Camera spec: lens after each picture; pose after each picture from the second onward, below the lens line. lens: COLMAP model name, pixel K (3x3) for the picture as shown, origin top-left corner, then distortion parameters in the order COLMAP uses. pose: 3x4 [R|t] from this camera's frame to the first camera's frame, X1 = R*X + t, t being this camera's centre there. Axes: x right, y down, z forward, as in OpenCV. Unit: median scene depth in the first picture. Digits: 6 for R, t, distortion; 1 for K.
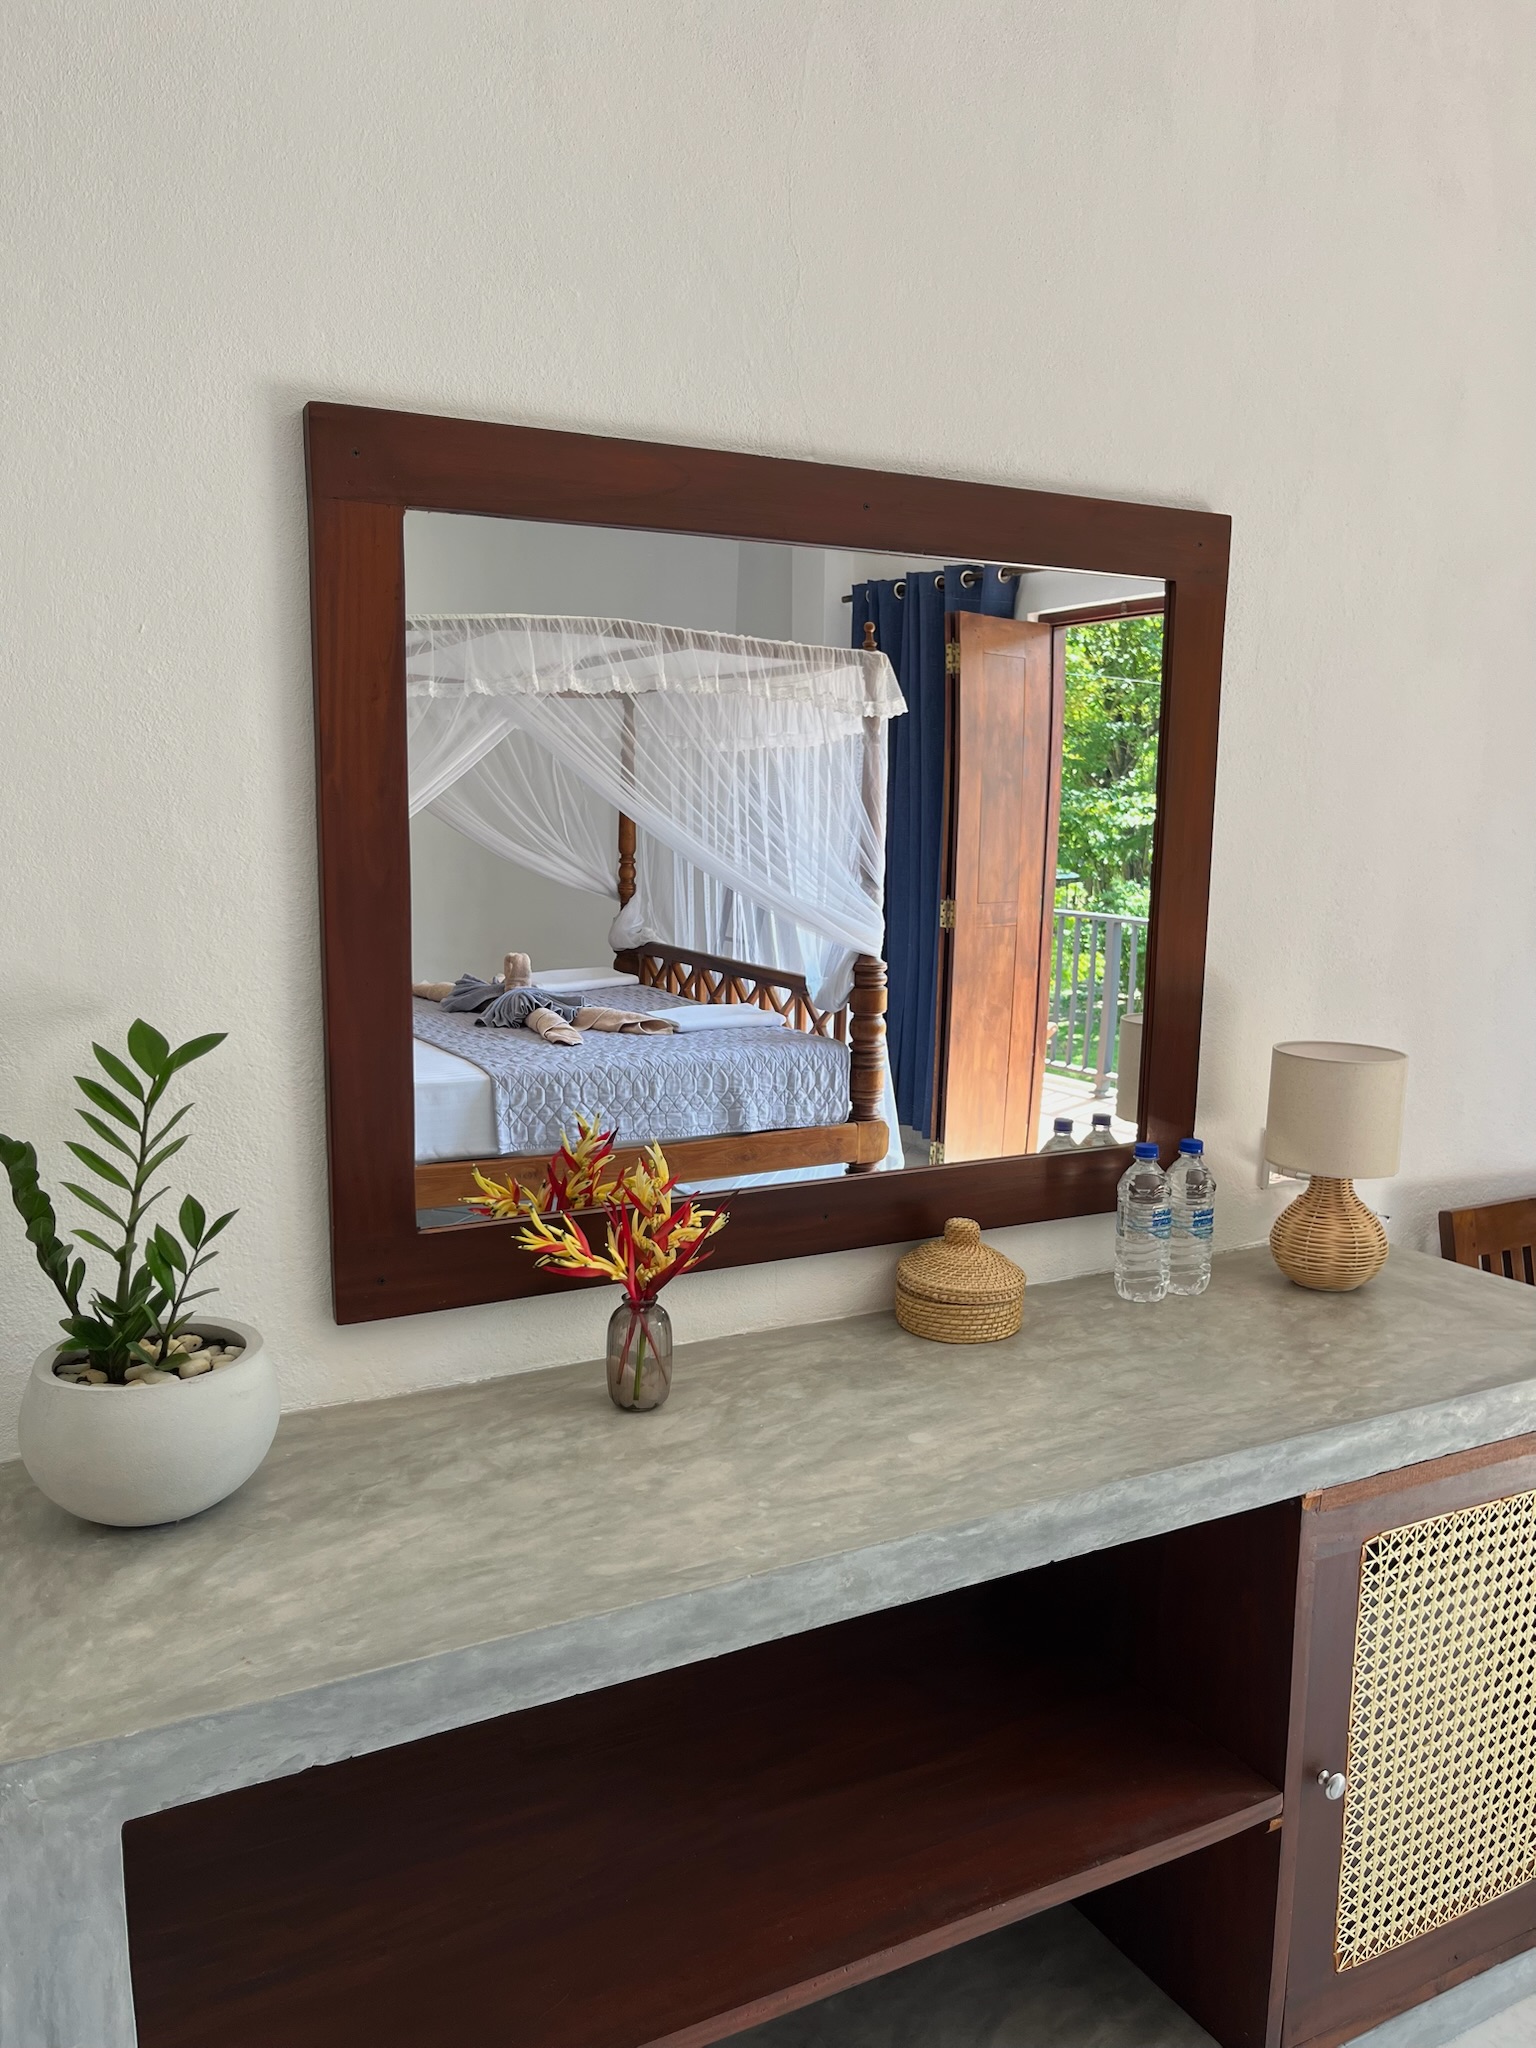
lens RADIAL K [[1548.7, 0, 760.3], [0, 1548.7, 1026.5], [0, 0, 1]] dist [0.043855, -0.077059]
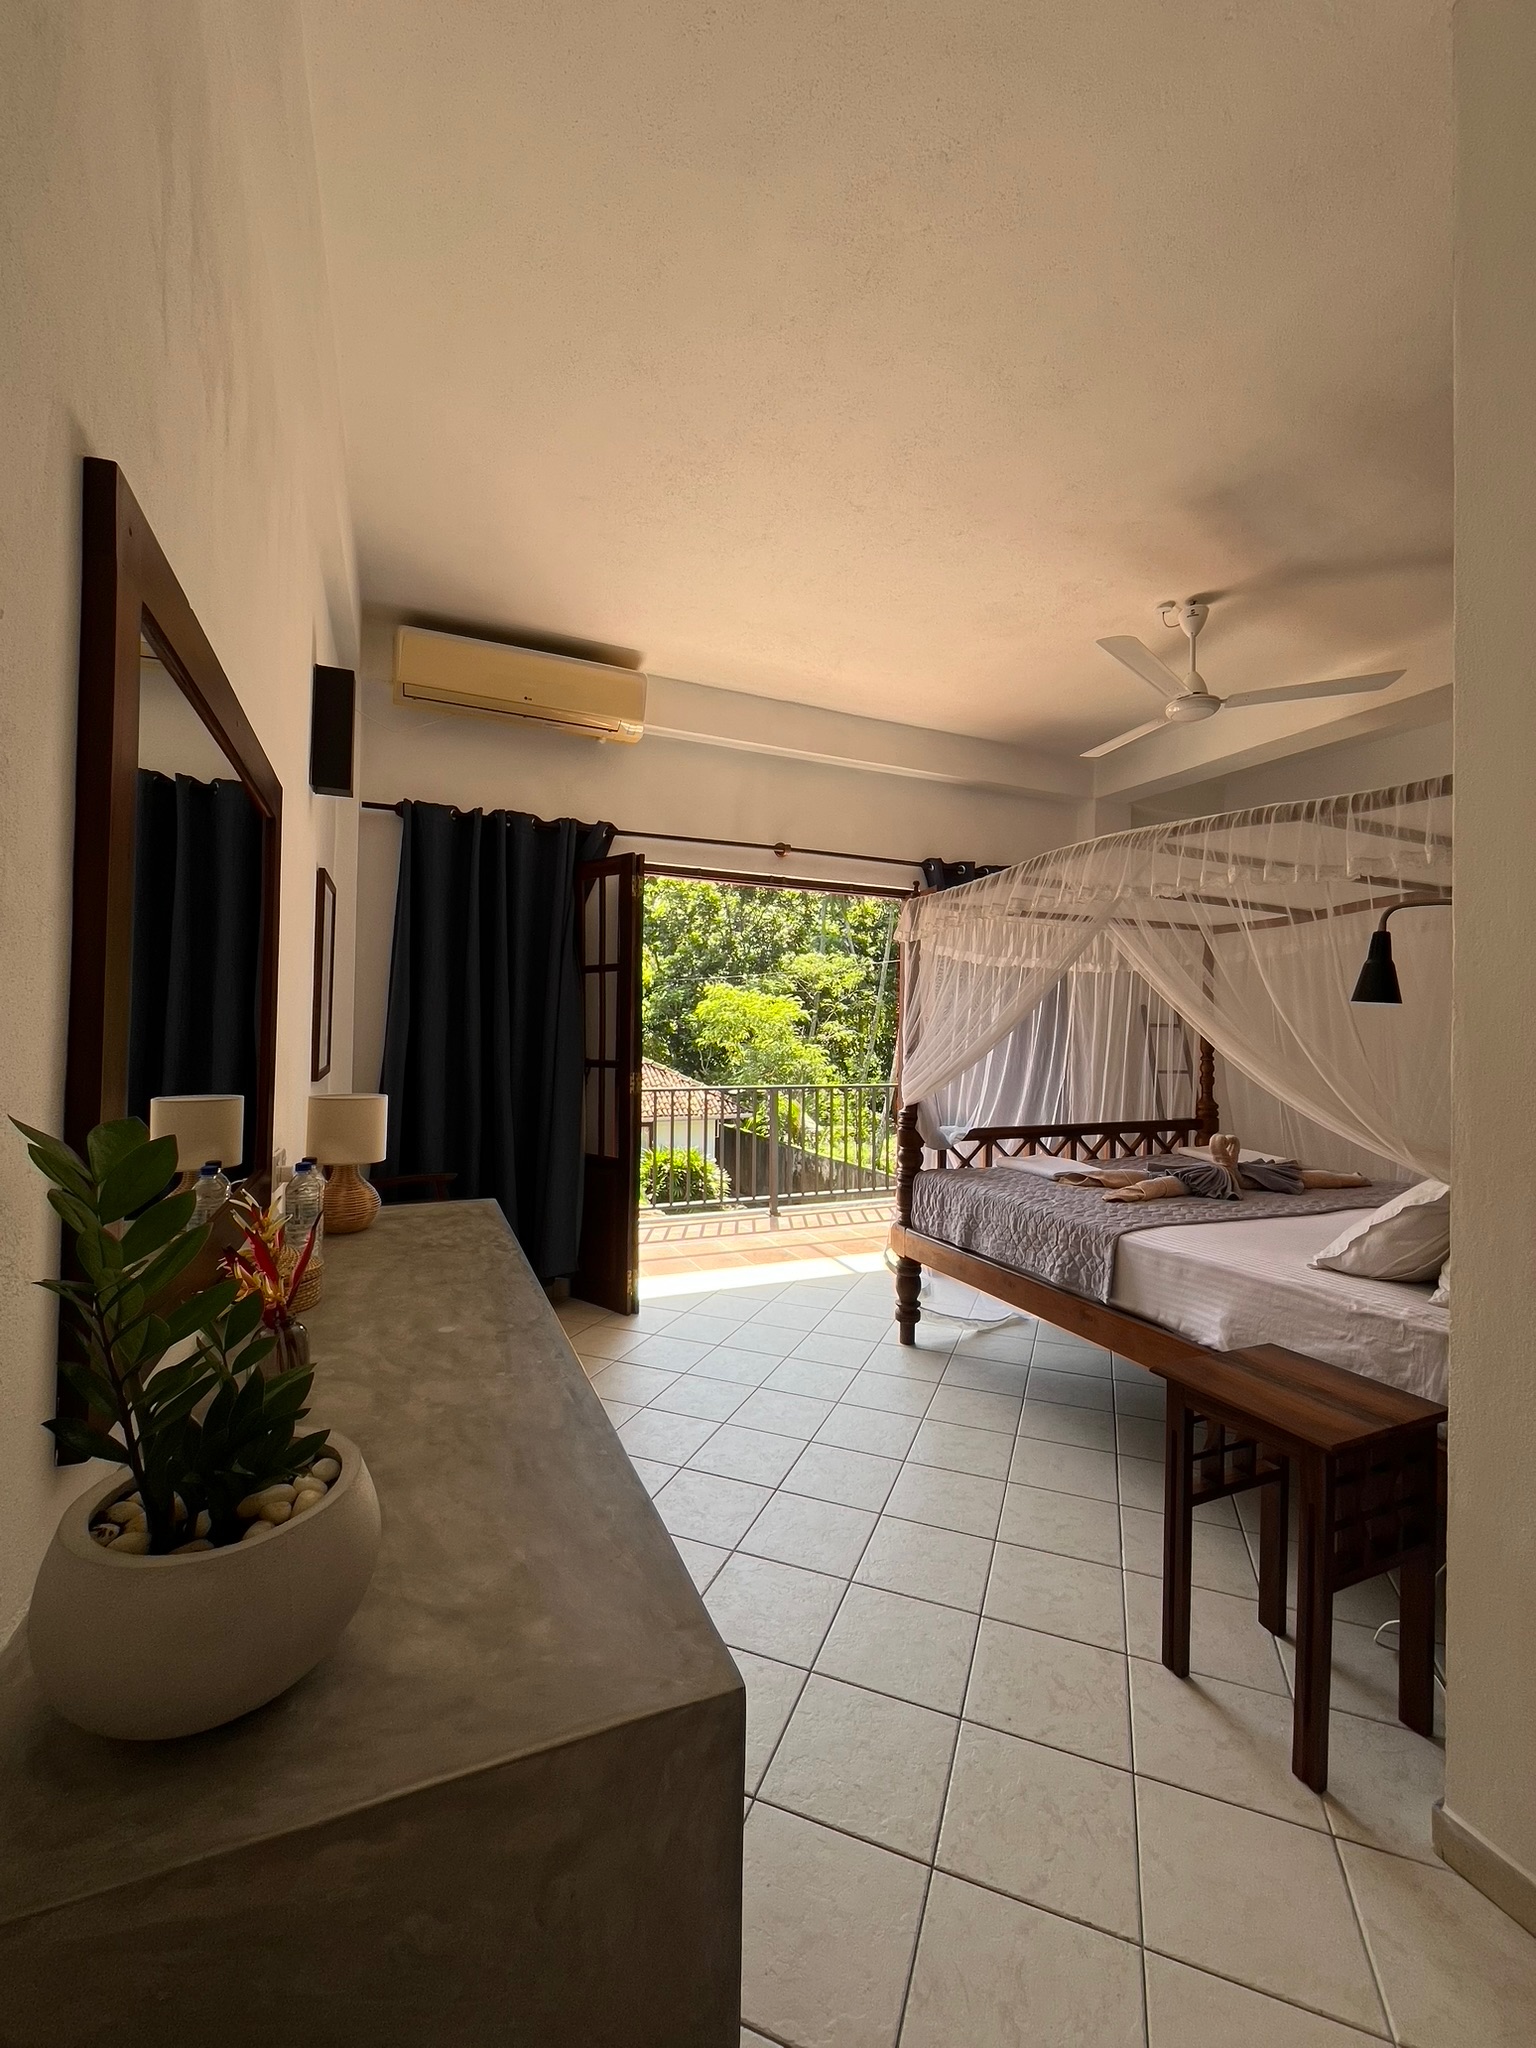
lens RADIAL K [[834.2, 0, 758.9], [0, 834.2, 1023.7], [0, 0, 1]] dist [-0.002575, -0.000912]
pose [[0.065612, -0.001742, 0.997844, -0.774286], [0.121712, 0.992546, -0.006270, -0.007417], [-0.990394, 0.121861, 0.065335, 0.604097]]
